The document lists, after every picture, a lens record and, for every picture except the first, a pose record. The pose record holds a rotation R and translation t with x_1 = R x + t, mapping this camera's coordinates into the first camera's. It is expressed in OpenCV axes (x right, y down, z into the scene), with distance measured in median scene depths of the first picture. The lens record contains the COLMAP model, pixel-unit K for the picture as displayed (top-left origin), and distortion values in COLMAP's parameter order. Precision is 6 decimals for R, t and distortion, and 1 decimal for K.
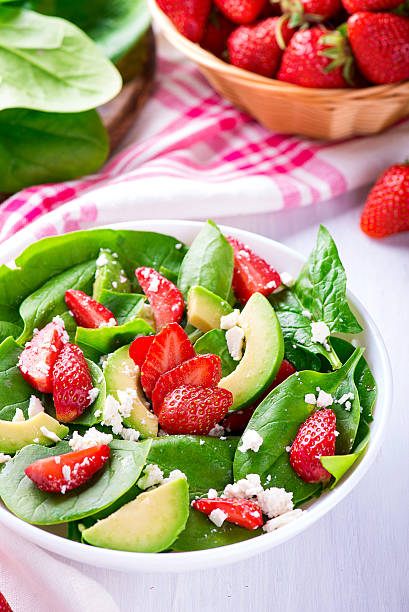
lens RADIAL K [[2382.1, 0, 204.5], [0, 2382.1, 306.0], [0, 0, 1]] dist [-0.350121, 4.759311]
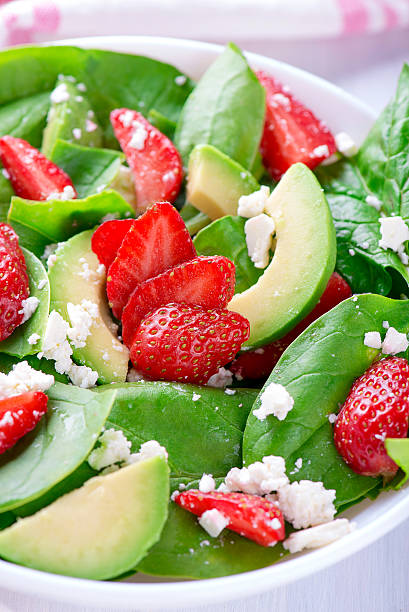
lens RADIAL K [[2539.1, 0, 204.5], [0, 2539.1, 306.0], [0, 0, 1]] dist [-0.224830, -0.511541]
pose [[0.997409, 0.071590, 0.007112, -0.005206], [-0.071910, 0.995025, 0.068956, -0.012659], [-0.002140, -0.069288, 0.997594, 0.326952]]
